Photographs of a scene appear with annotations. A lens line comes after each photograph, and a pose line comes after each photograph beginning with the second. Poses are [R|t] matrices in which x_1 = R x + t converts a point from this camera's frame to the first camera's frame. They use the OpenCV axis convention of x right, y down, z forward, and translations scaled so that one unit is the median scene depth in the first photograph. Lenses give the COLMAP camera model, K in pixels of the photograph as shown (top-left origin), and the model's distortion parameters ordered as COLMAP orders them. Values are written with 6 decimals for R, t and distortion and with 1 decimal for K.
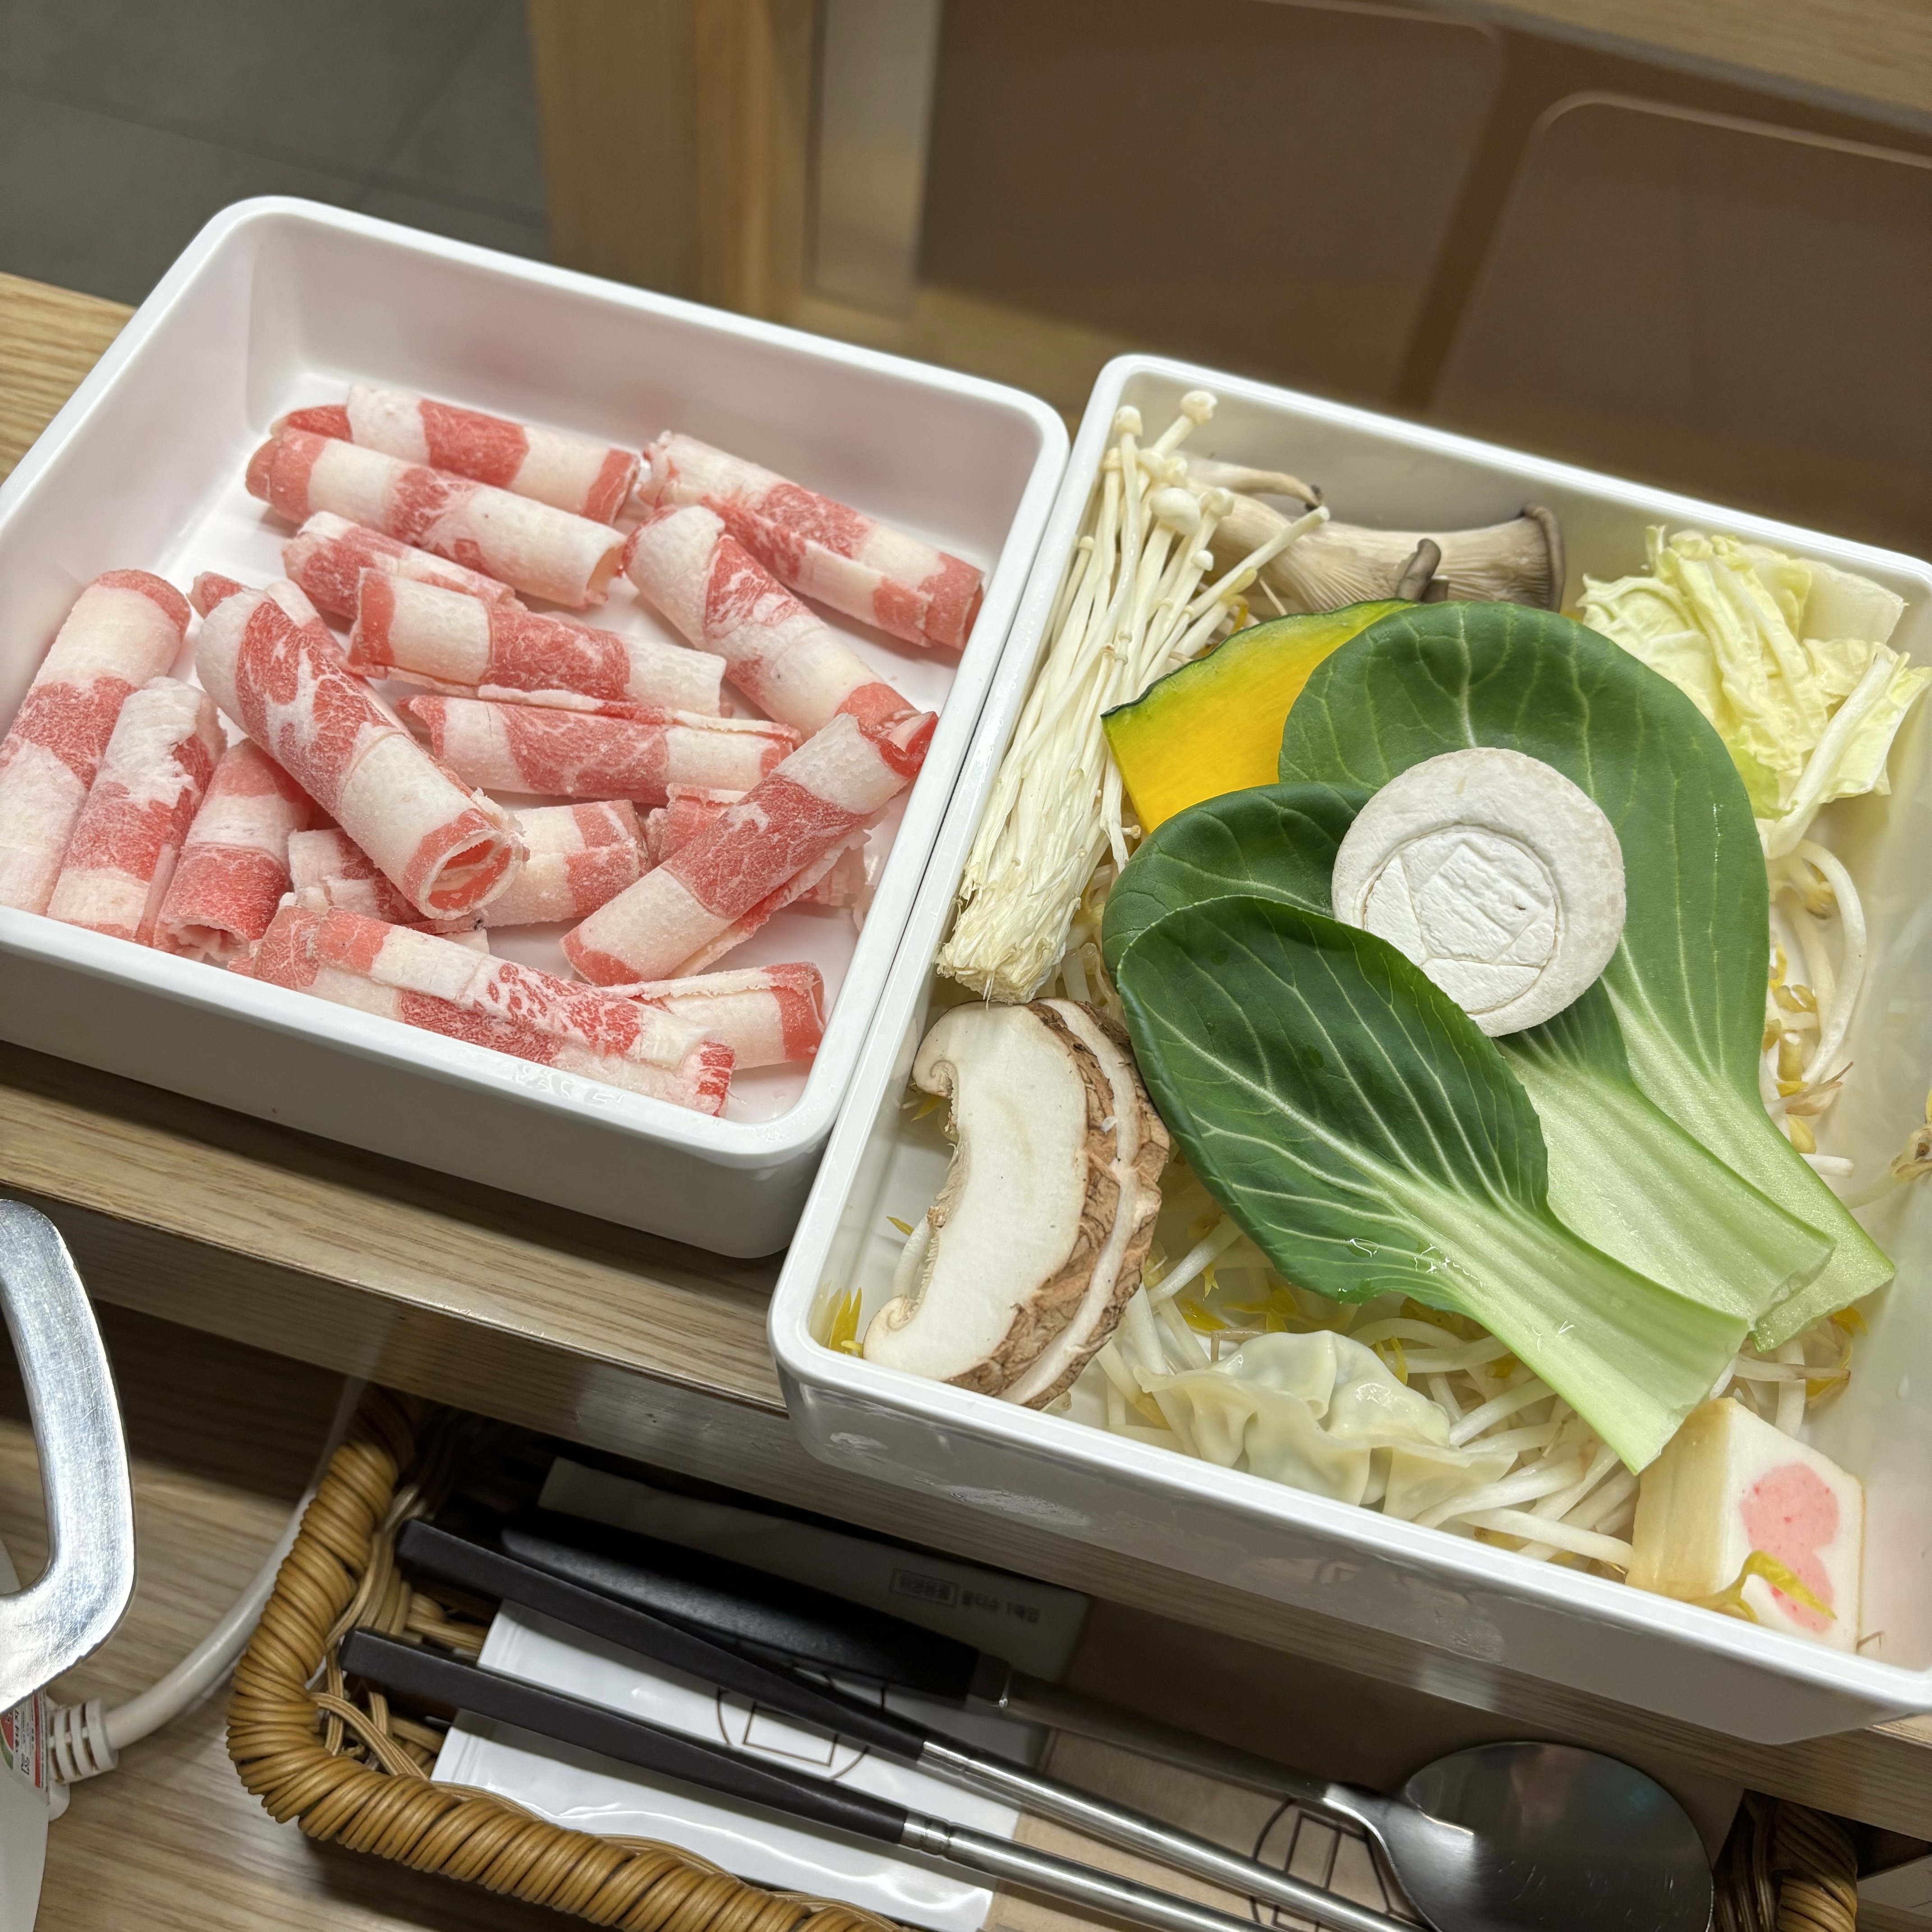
lens RADIAL K [[1982.0, 0, 966.0], [0, 1982.0, 966.0], [0, 0, 1]] dist [0.174454, -0.618995]
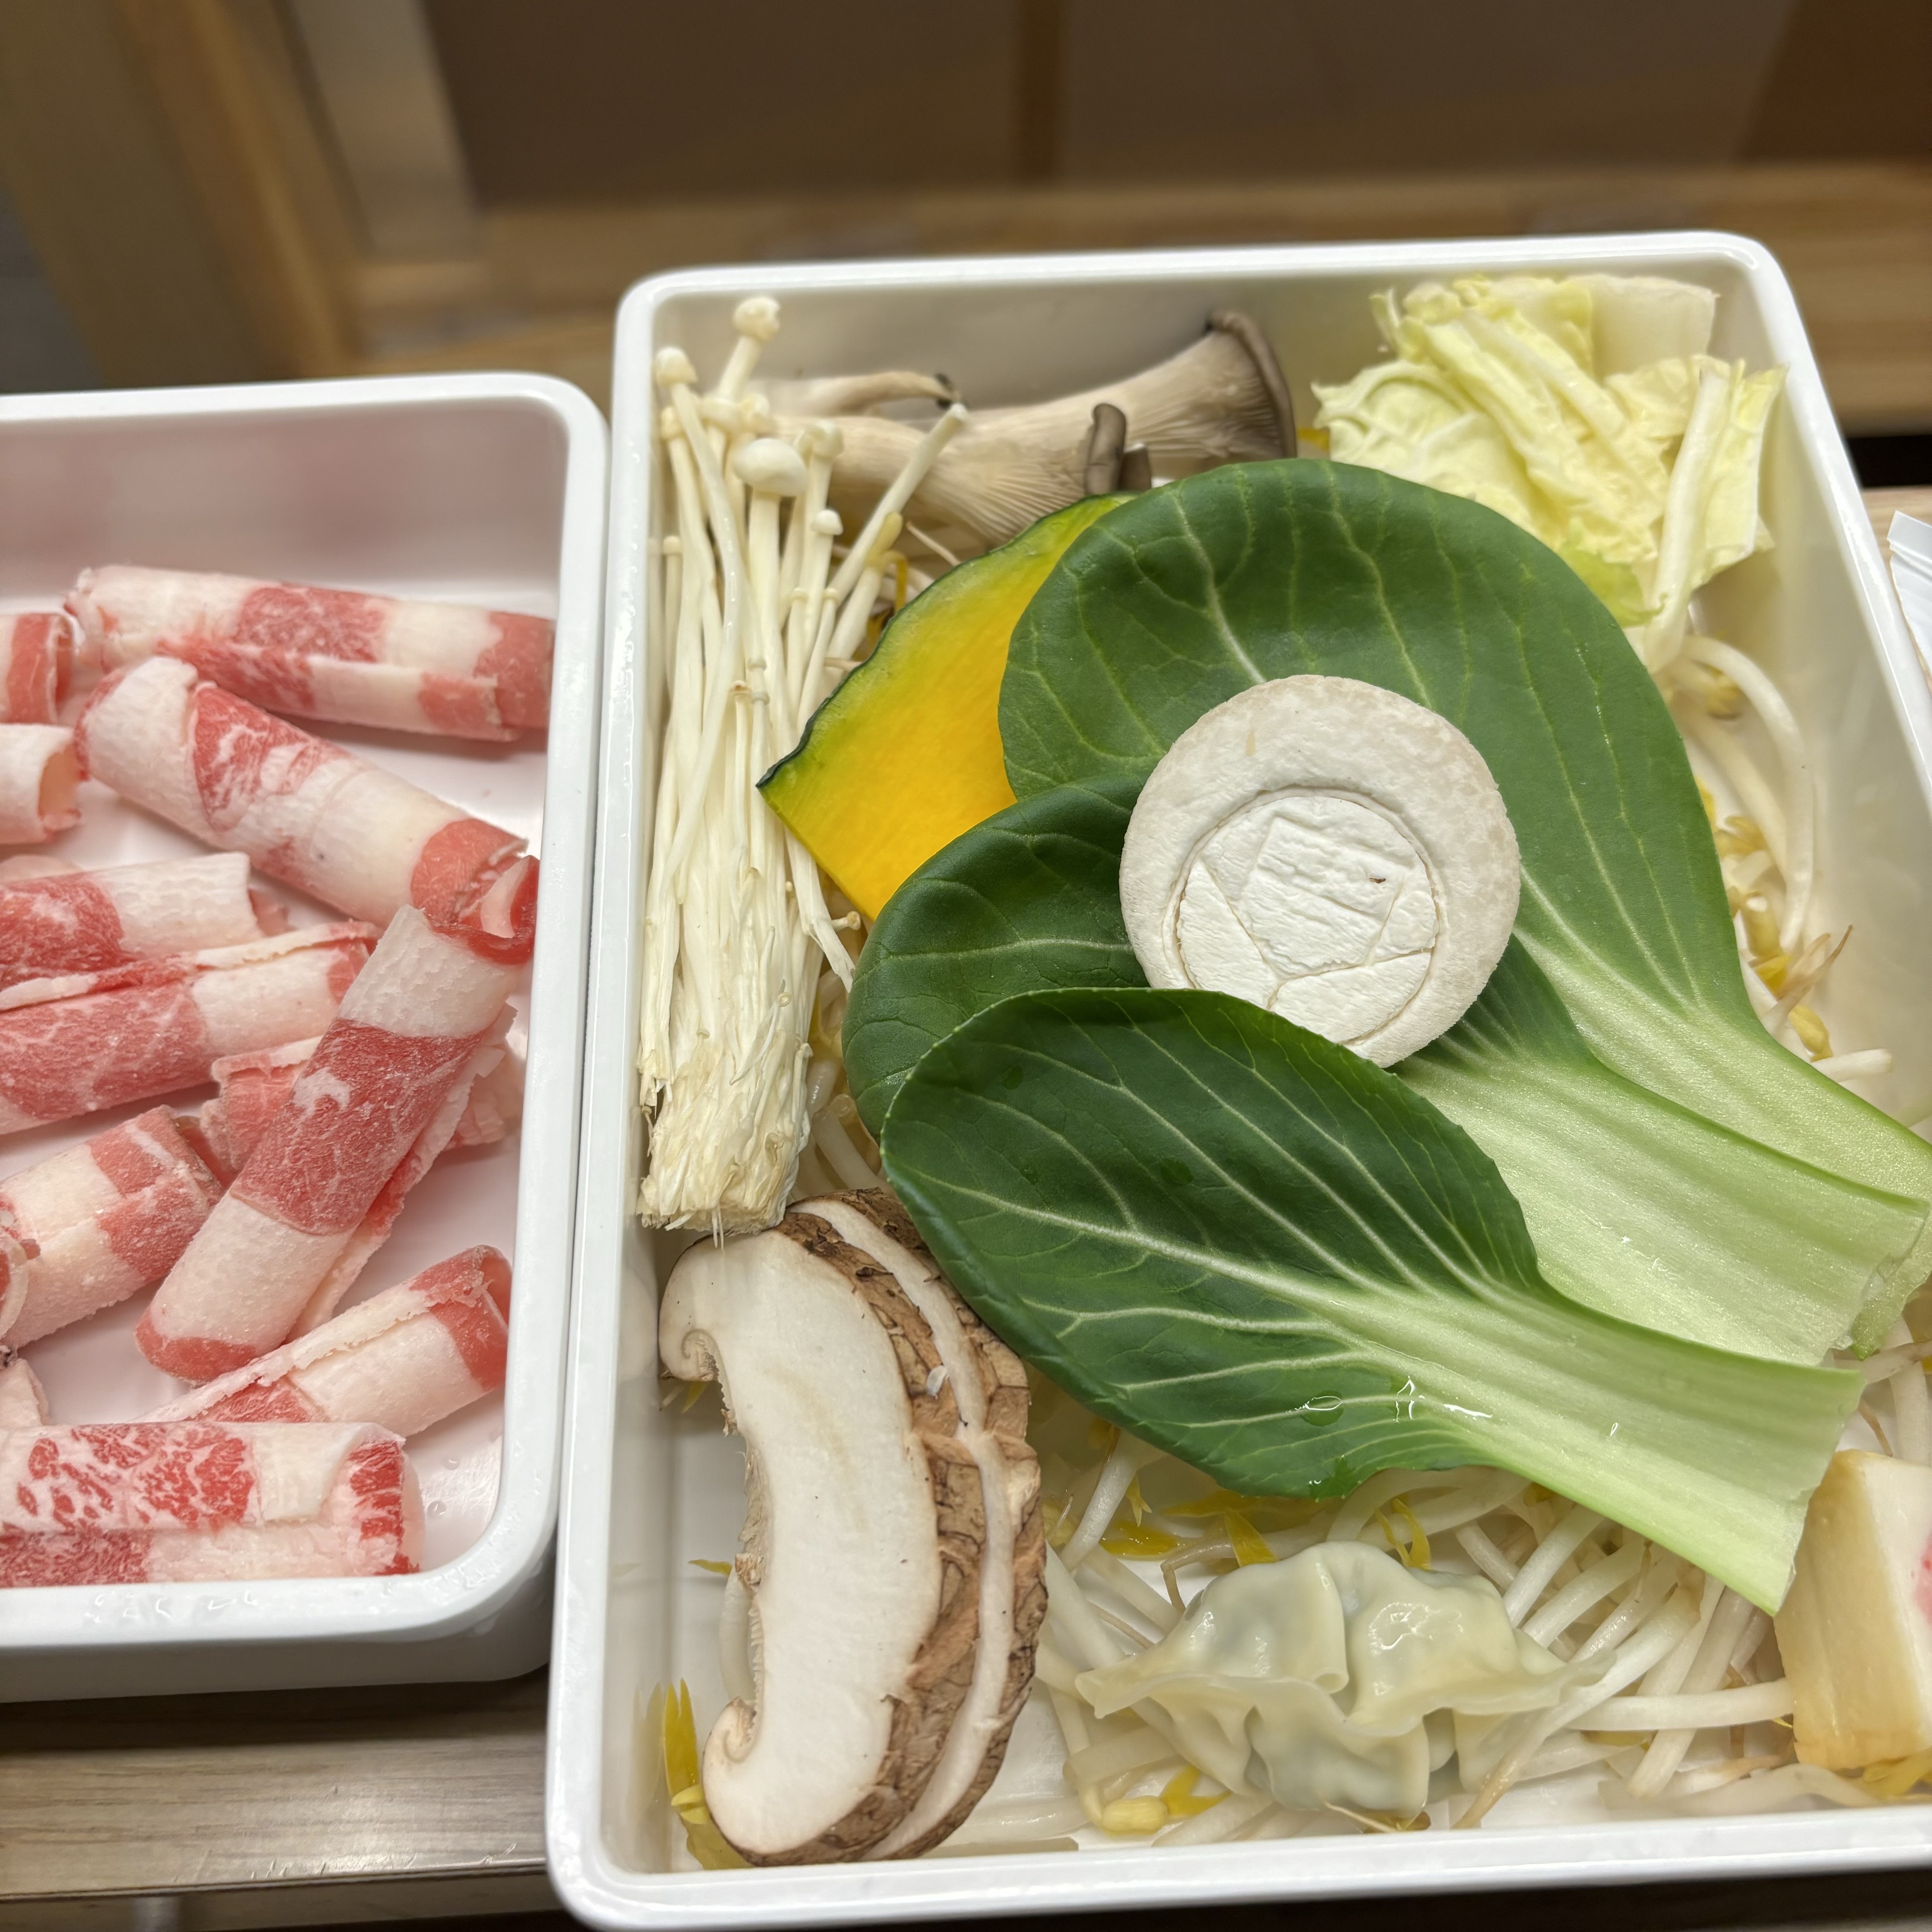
lens RADIAL K [[2003.2, 0, 946.7], [0, 2003.2, 977.2], [0, 0, 1]] dist [0.198170, -0.776646]
pose [[0.946040, -0.319916, 0.051603, 0.075032], [0.315359, 0.945550, 0.080518, -0.099143], [-0.074552, -0.059900, 0.995416, 0.264094]]
